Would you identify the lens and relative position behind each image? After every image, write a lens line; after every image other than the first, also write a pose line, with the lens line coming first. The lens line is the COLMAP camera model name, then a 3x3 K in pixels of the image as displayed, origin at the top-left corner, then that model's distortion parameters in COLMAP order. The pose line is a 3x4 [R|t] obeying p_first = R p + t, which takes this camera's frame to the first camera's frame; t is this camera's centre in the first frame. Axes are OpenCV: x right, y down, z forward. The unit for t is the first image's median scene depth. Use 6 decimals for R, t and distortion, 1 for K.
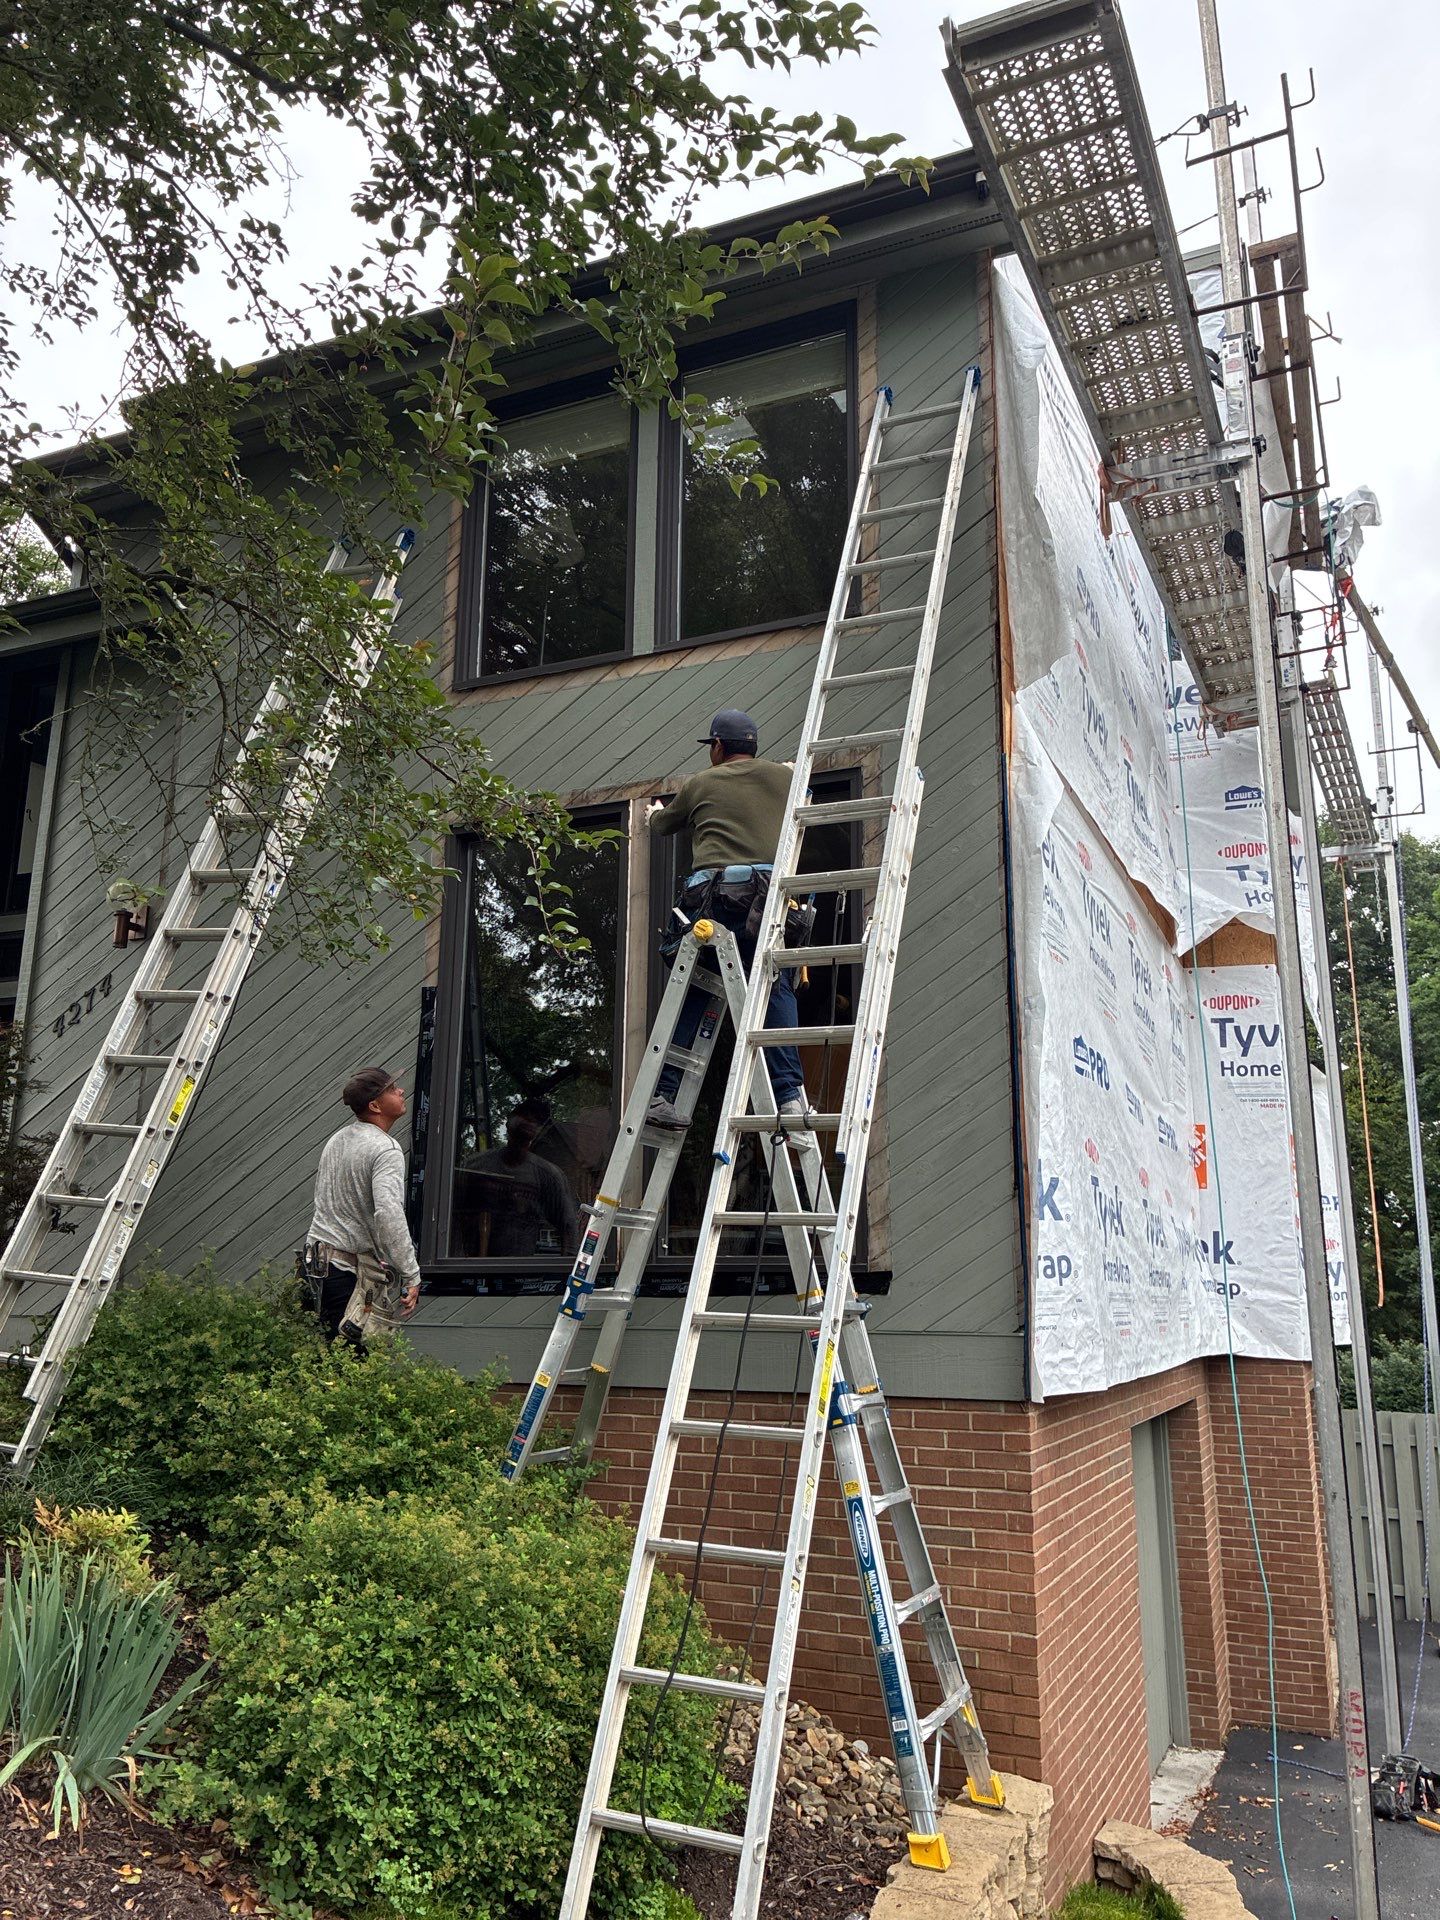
lens RADIAL K [[1455.6, 0, 731.7], [0, 1455.6, 948.2], [0, 0, 1]] dist [0.026275, -0.028086]
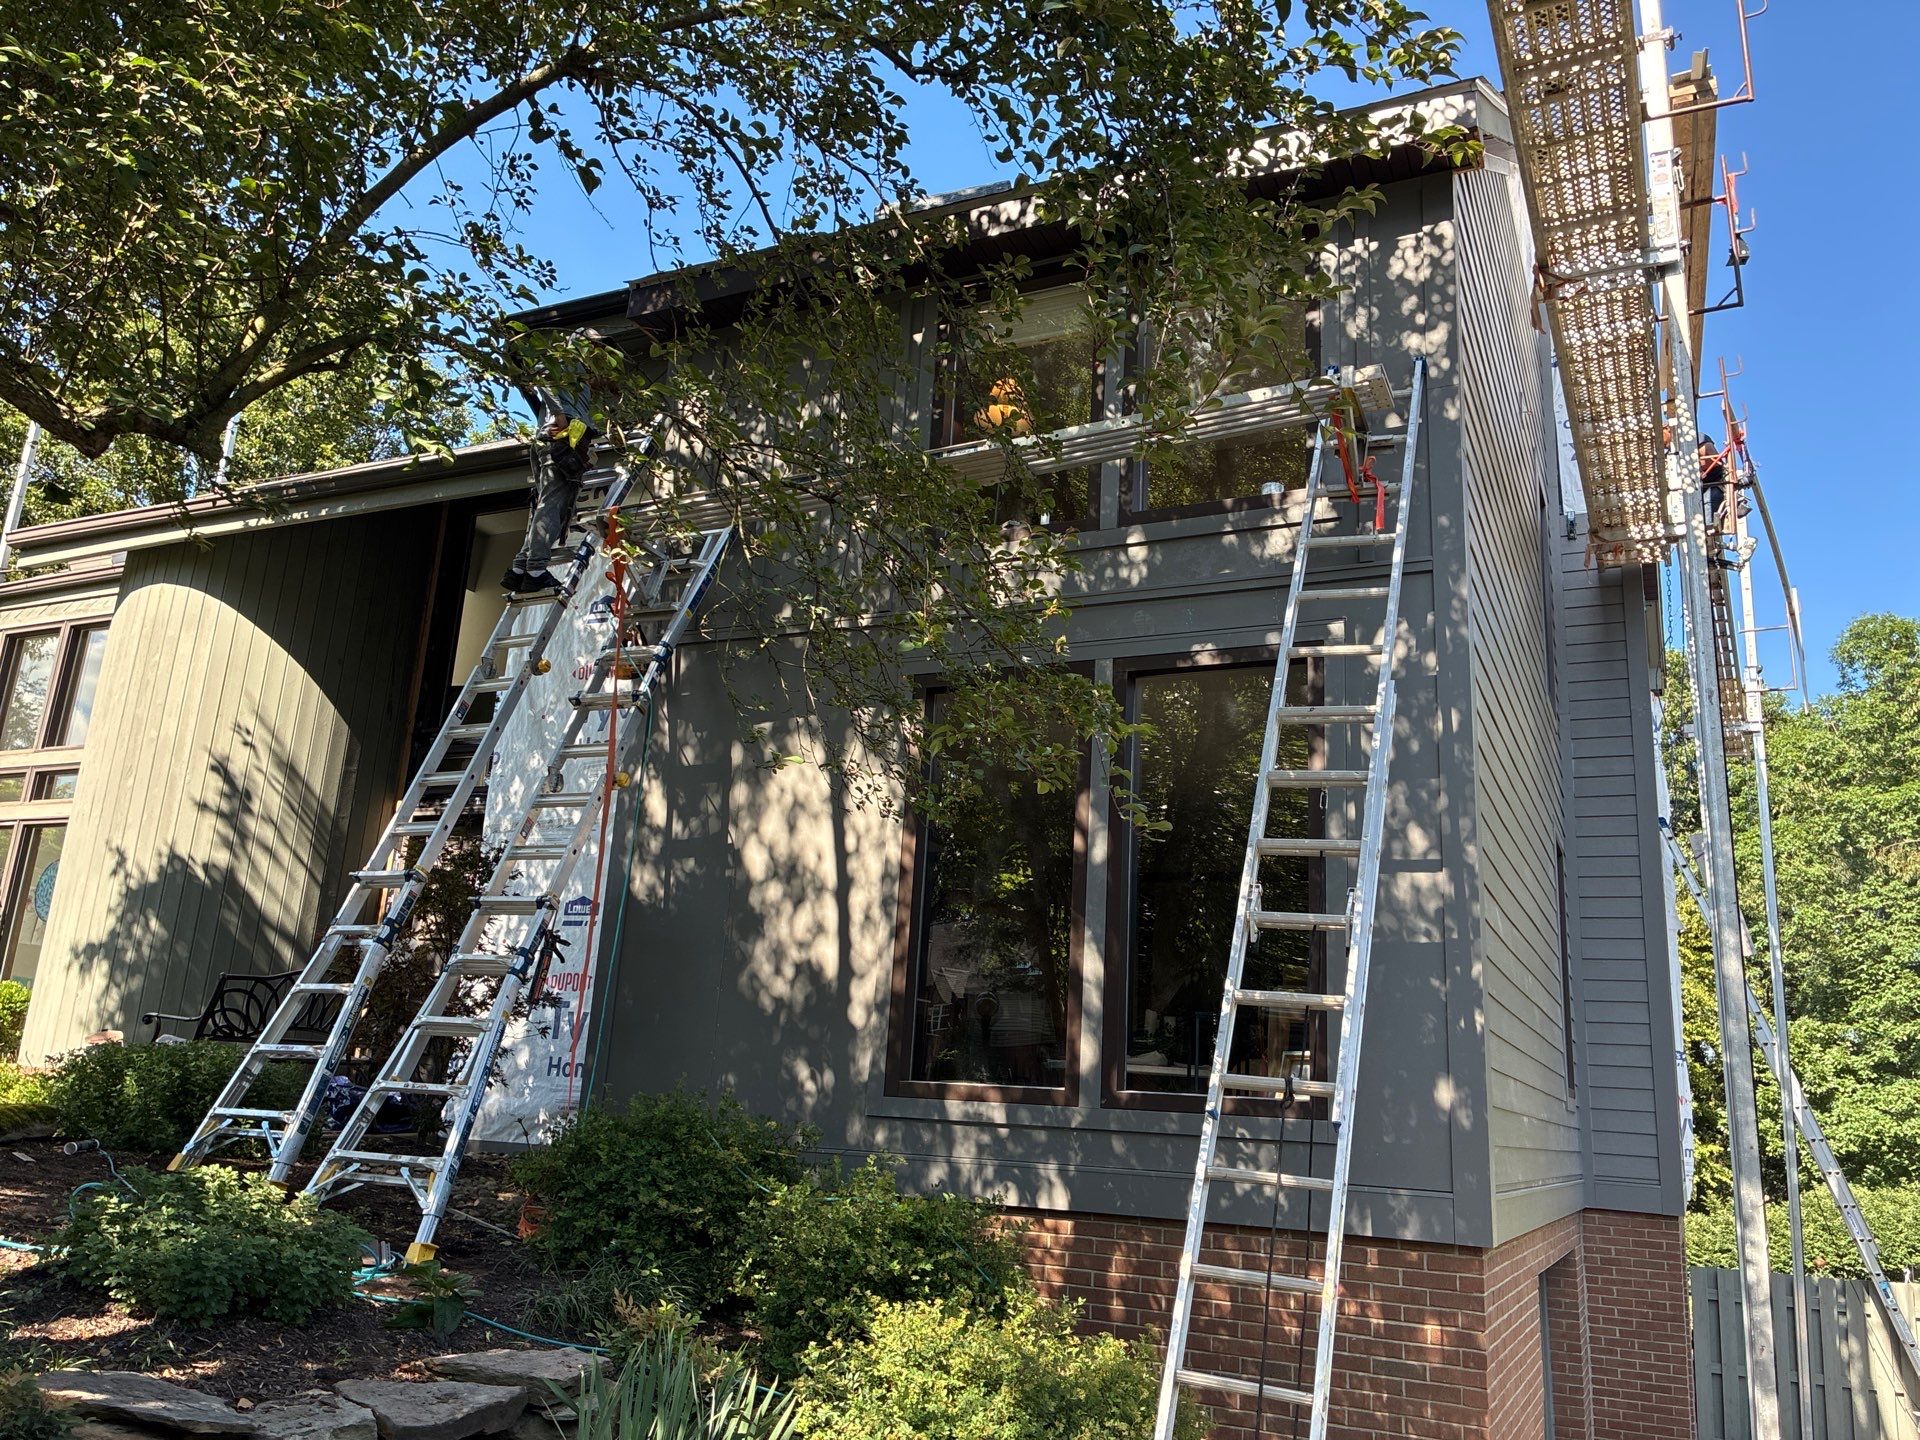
lens RADIAL K [[1455.6, 0, 957.8], [0, 1455.6, 716.7], [0, 0, 1]] dist [0.026275, -0.028086]
pose [[0.998198, 0.037718, -0.046665, -0.183212], [-0.039128, 0.998793, -0.029684, -0.039259], [0.045489, 0.031457, 0.998469, -0.130437]]
